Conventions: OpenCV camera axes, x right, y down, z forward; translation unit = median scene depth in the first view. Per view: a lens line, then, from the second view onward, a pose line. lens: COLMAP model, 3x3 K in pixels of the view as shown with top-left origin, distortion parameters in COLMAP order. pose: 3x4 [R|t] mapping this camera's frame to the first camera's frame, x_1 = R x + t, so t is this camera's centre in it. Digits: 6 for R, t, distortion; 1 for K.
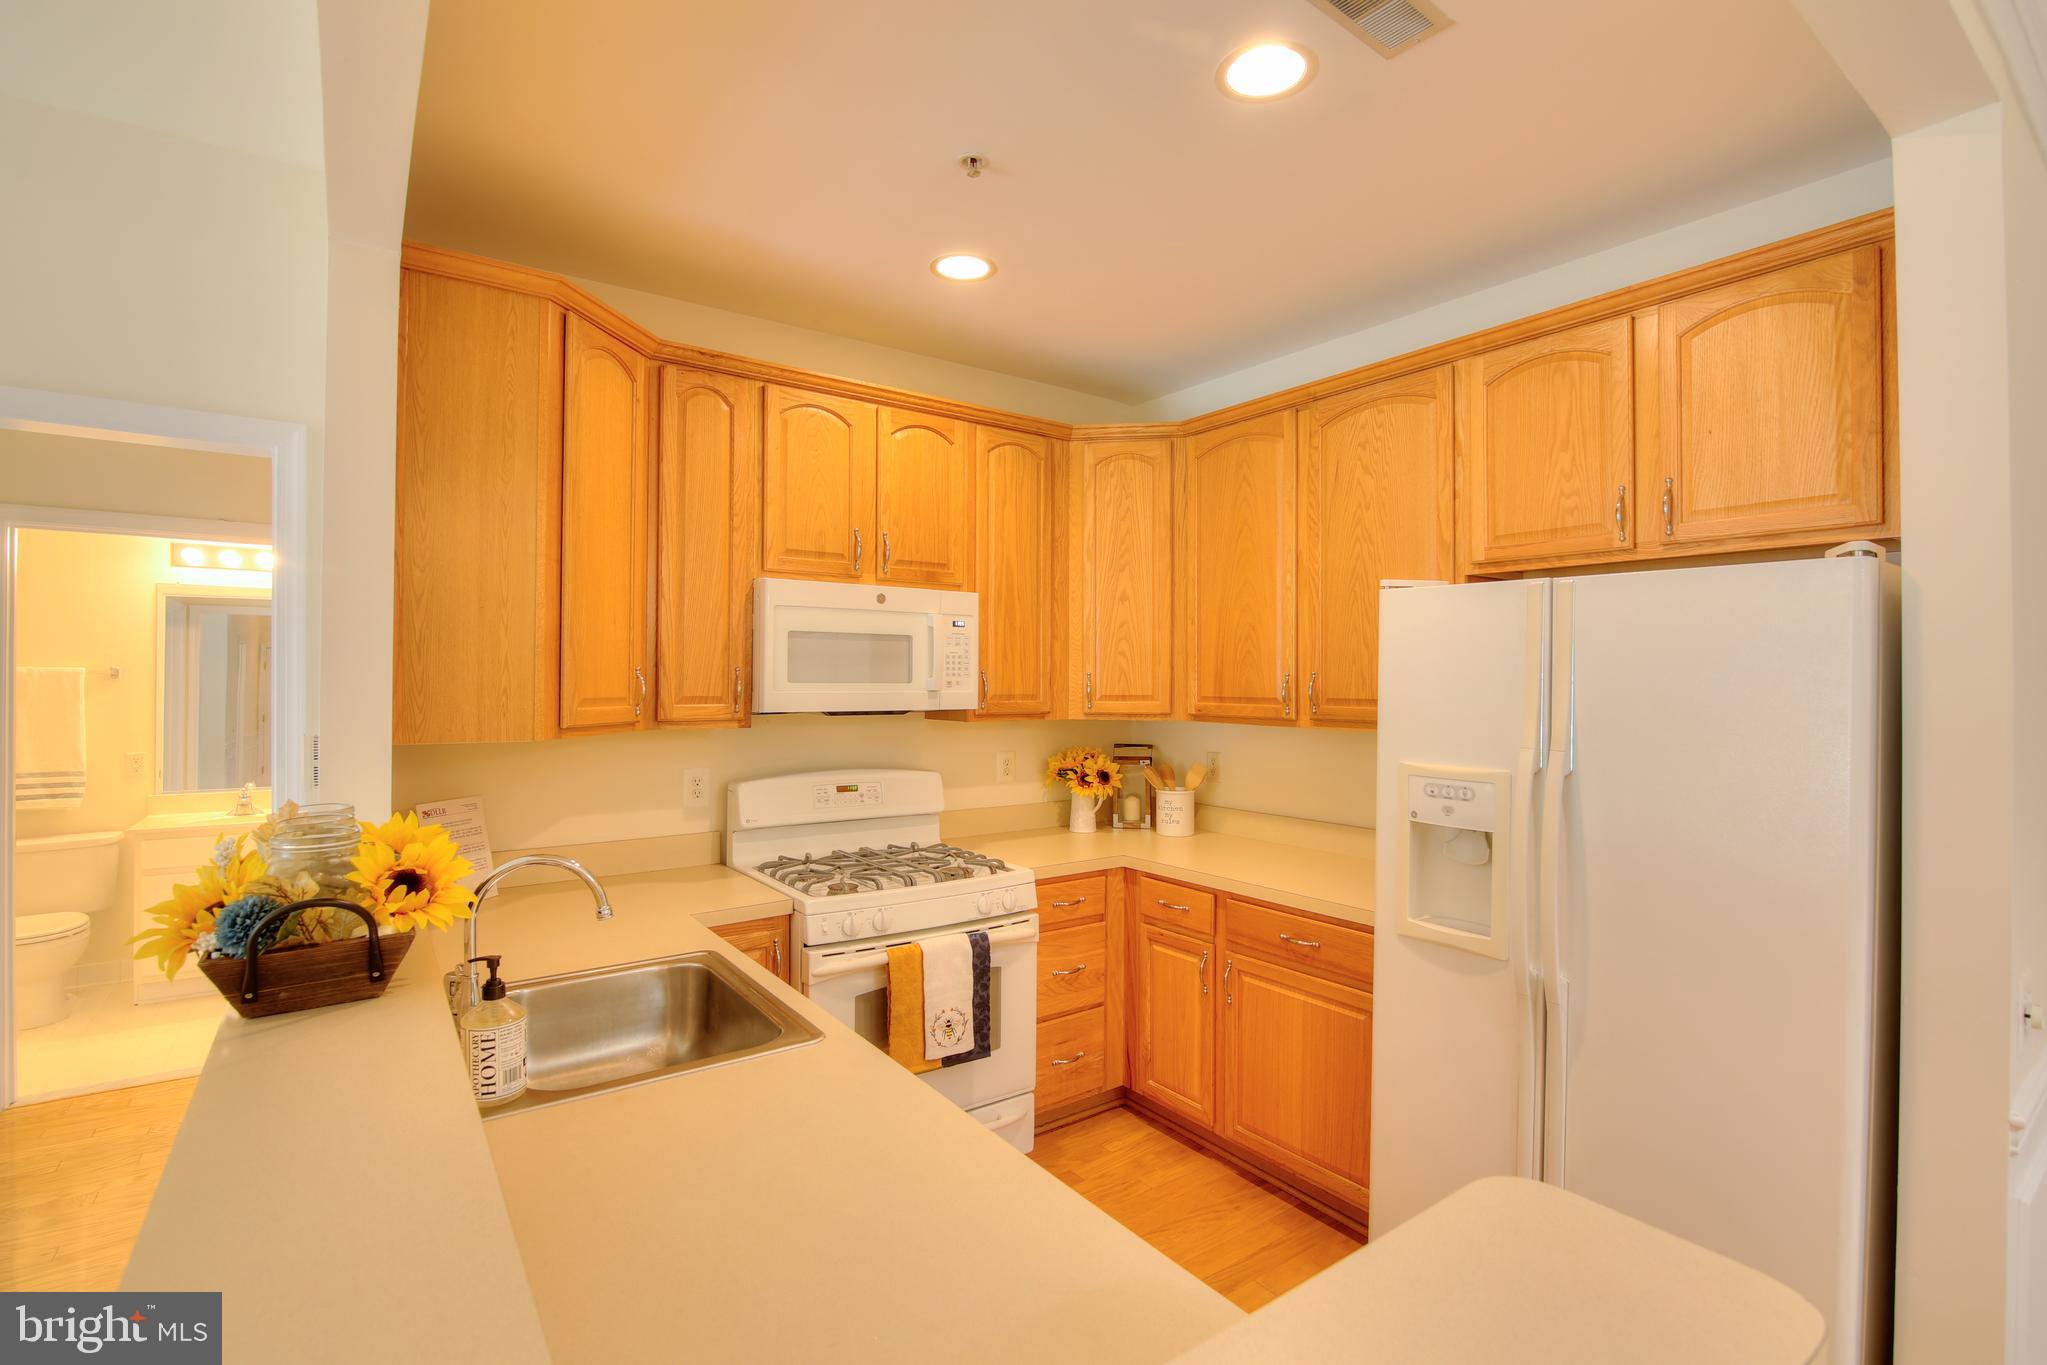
lens RADIAL K [[933.3, 0, 1018.8], [0, 933.3, 676.6], [0, 0, 1]] dist [-0.020300, 0.001044]
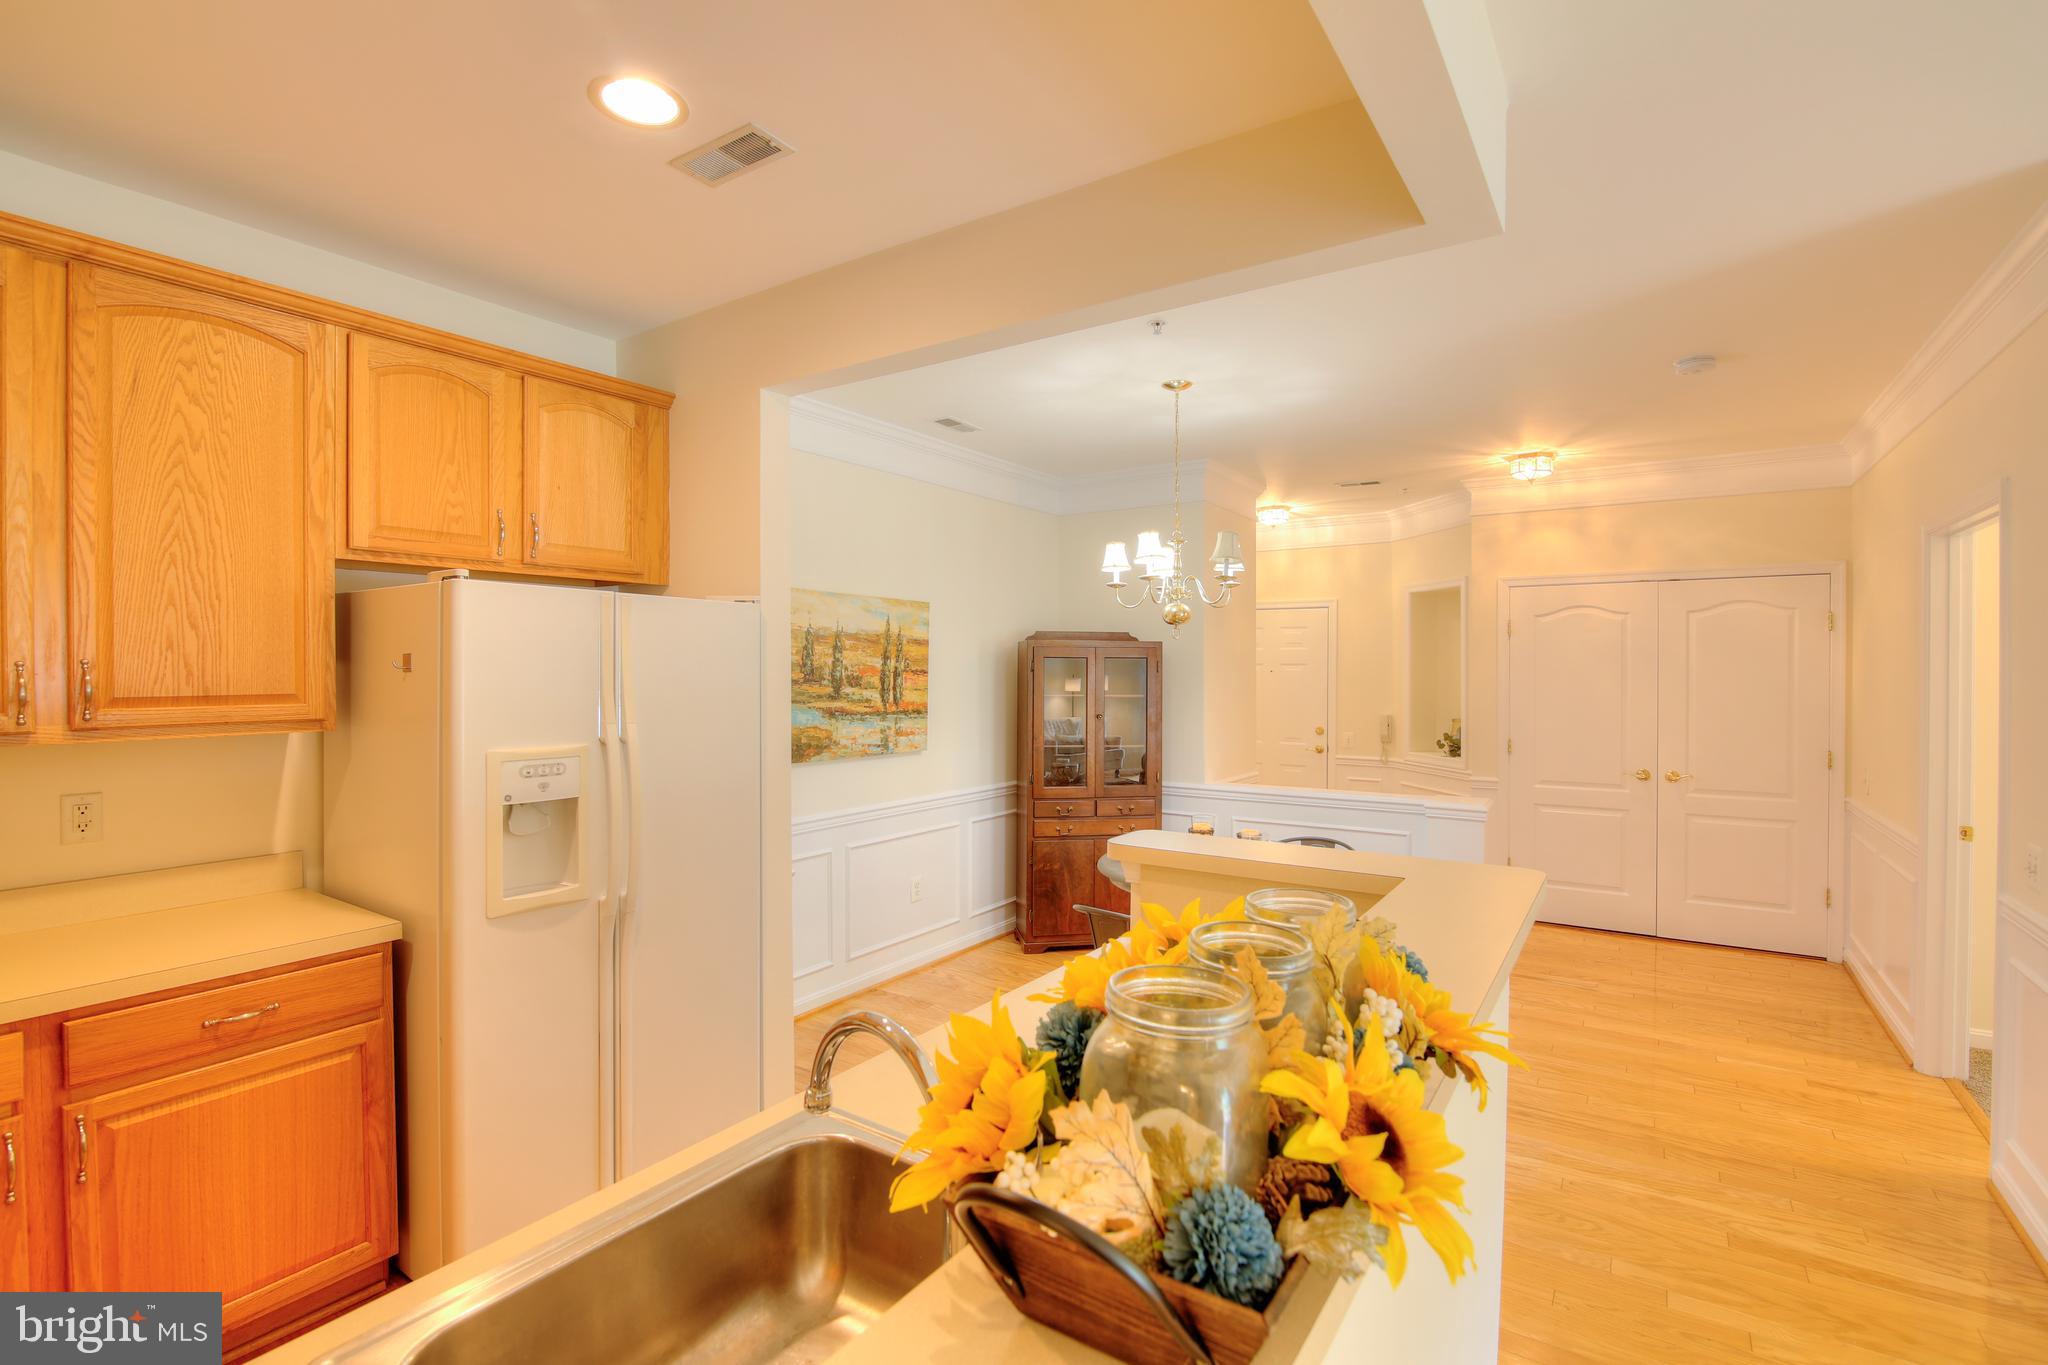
lens RADIAL K [[933.8, 0, 1019.3], [0, 933.8, 676.6], [0, 0, 1]] dist [-0.020300, 0.001044]
pose [[-0.341074, -0.012430, 0.939954, -0.575029], [-0.003324, 0.999922, 0.012017, -0.003349], [-0.940030, 0.000974, -0.341089, 0.613535]]
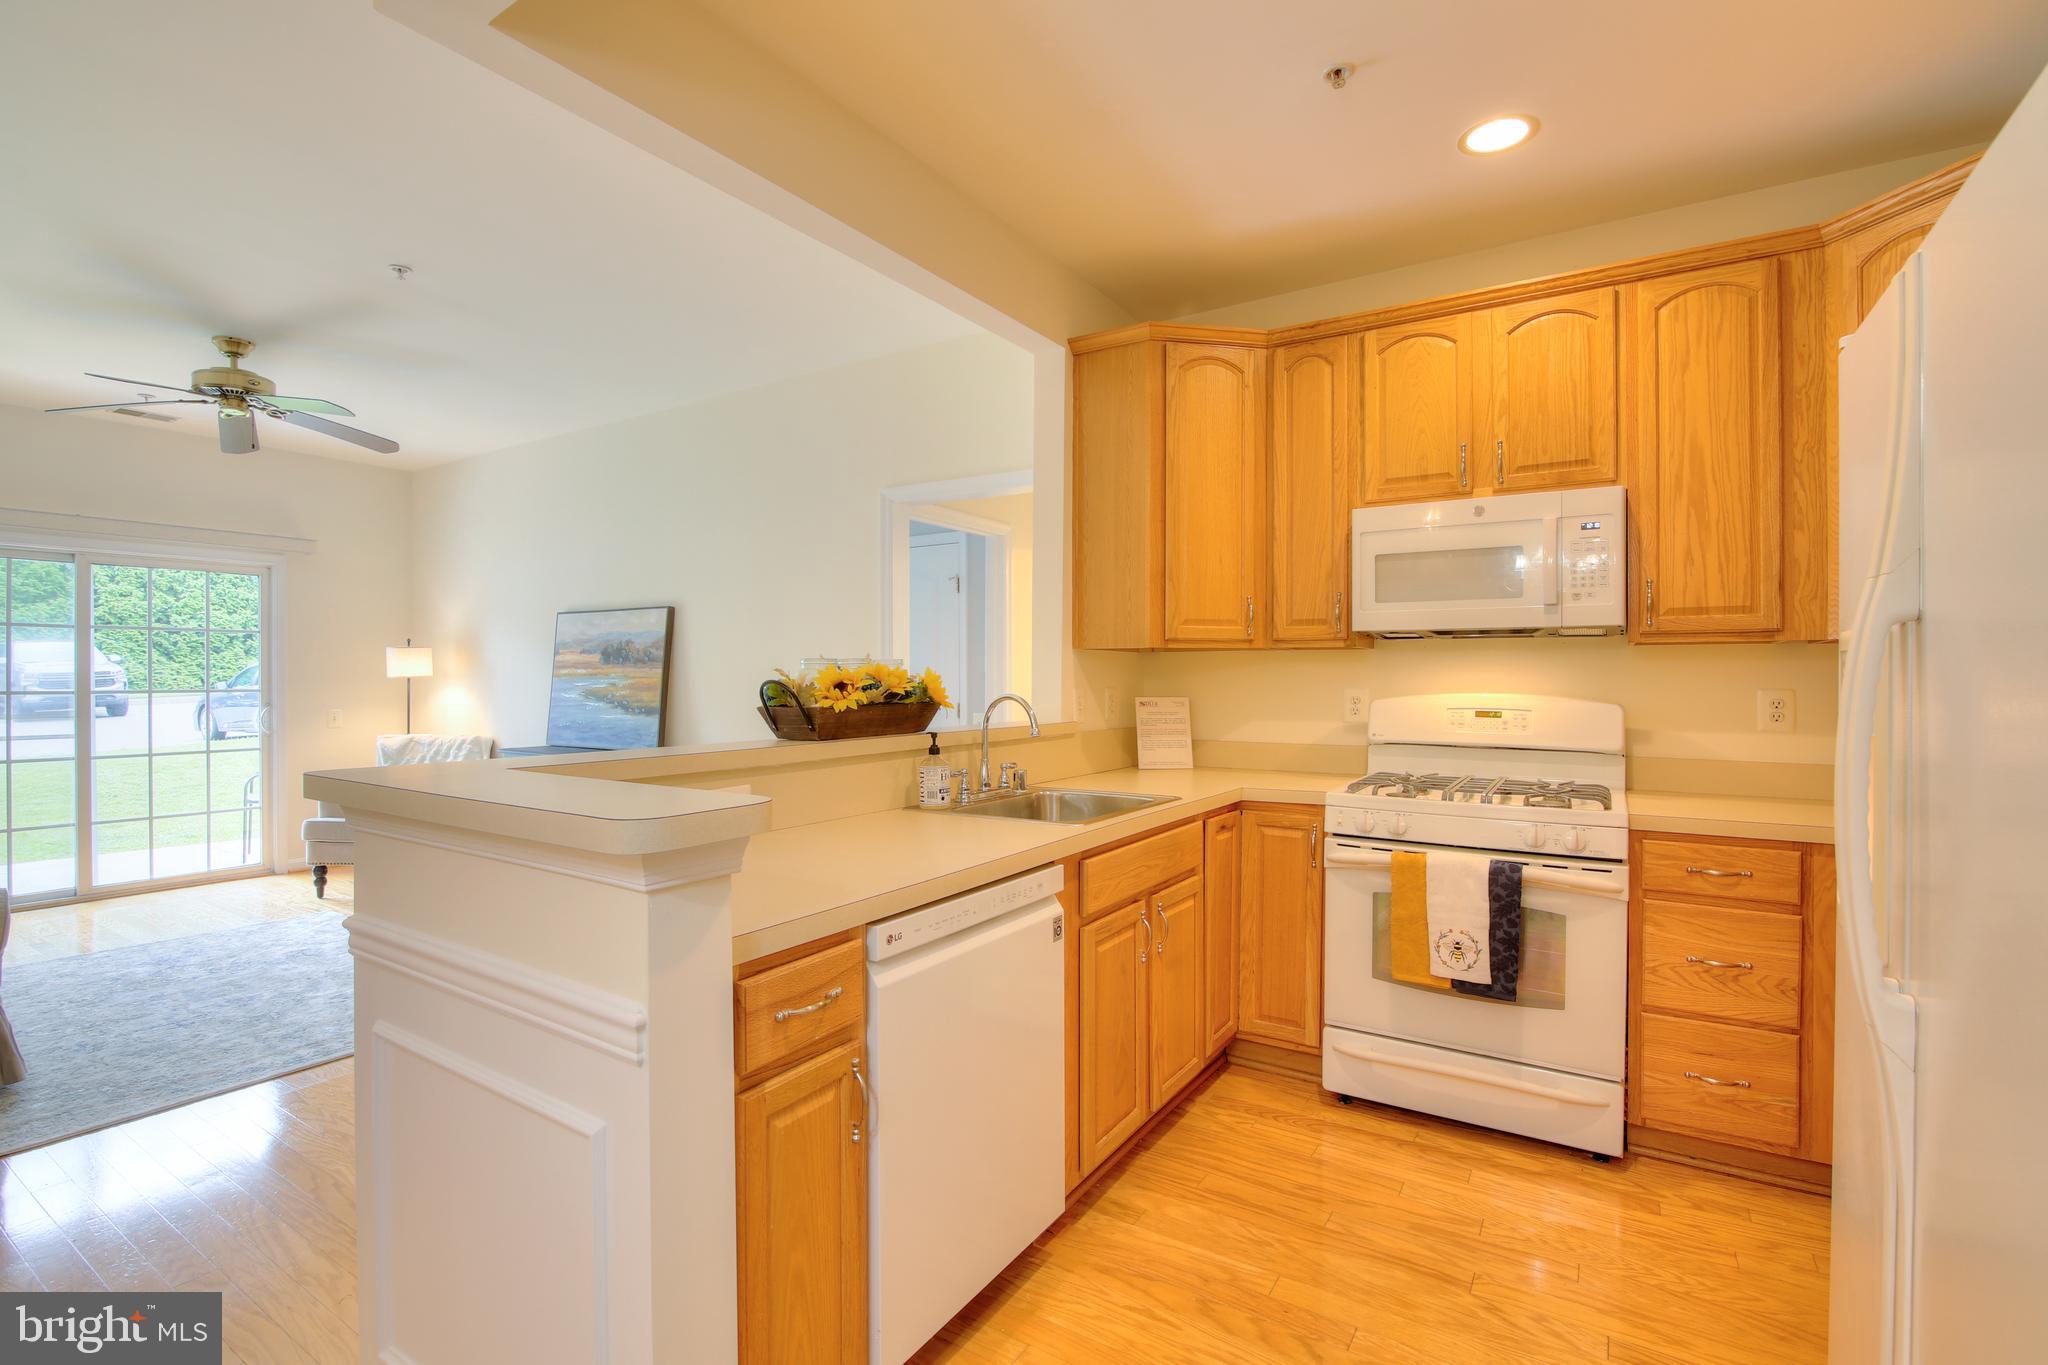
lens RADIAL K [[933.8, 0, 1019.3], [0, 933.8, 676.6], [0, 0, 1]] dist [-0.020300, 0.001044]
pose [[0.368800, -0.004128, -0.929500, 0.589803], [0.003924, 0.999988, -0.002884, 0.091373], [0.929501, -0.002584, 0.368812, 0.217210]]
